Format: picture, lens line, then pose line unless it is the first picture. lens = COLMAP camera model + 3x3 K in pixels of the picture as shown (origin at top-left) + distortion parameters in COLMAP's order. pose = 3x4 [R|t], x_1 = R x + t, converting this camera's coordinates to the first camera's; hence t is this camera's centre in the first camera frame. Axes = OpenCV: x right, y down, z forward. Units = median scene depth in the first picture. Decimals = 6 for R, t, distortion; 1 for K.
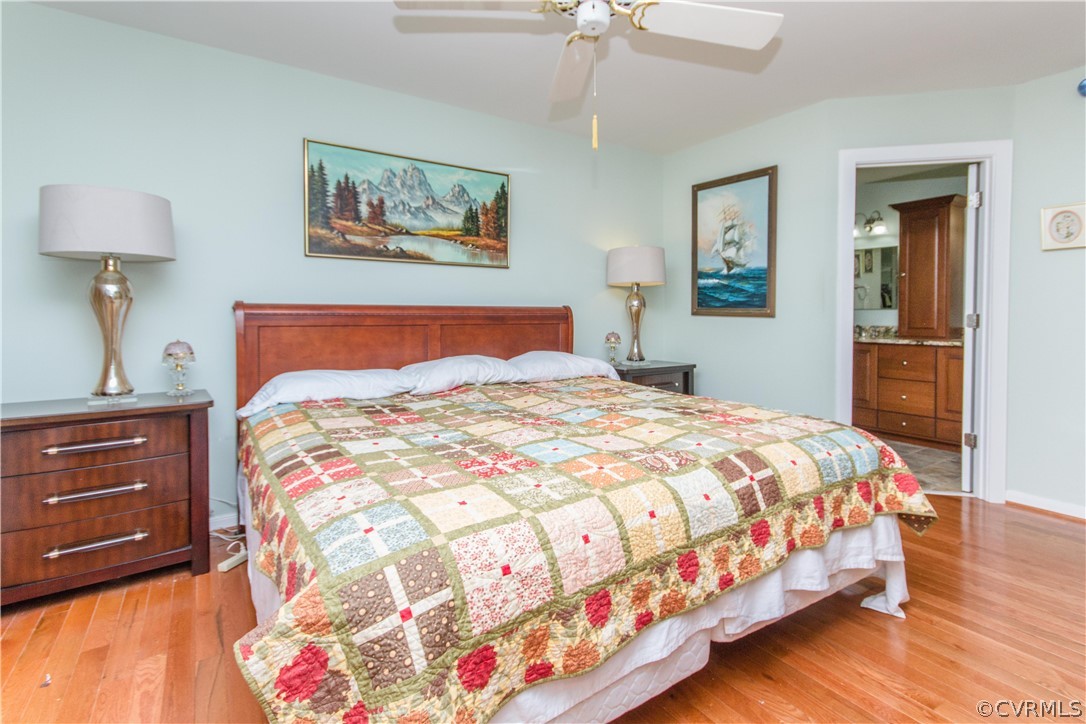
lens RADIAL K [[497.6, 0, 542.9], [0, 497.6, 323.4], [0, 0, 1]] dist [0.000345, 0.000080]
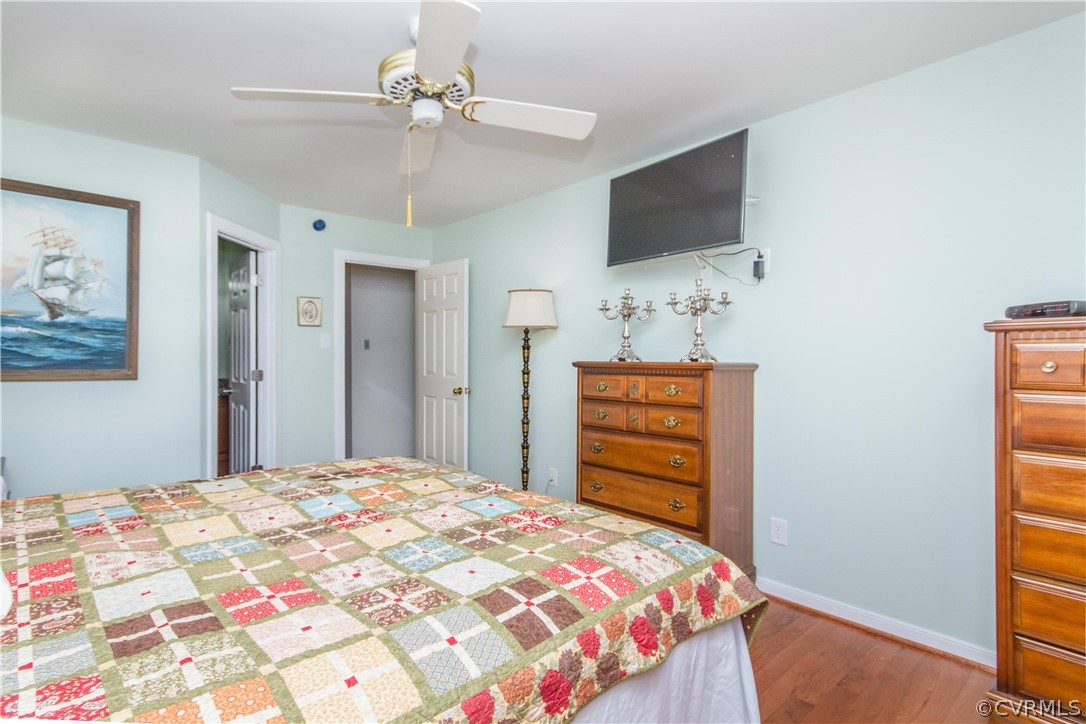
lens RADIAL K [[507.1, 0, 543.0], [0, 507.1, 362.0], [0, 0, 1]] dist [-0.000731, -0.000190]
pose [[-0.139328, -0.011035, 0.990185, -0.462432], [0.020372, 0.999694, 0.014007, -0.038186], [-0.990037, 0.022124, -0.139060, 0.413773]]
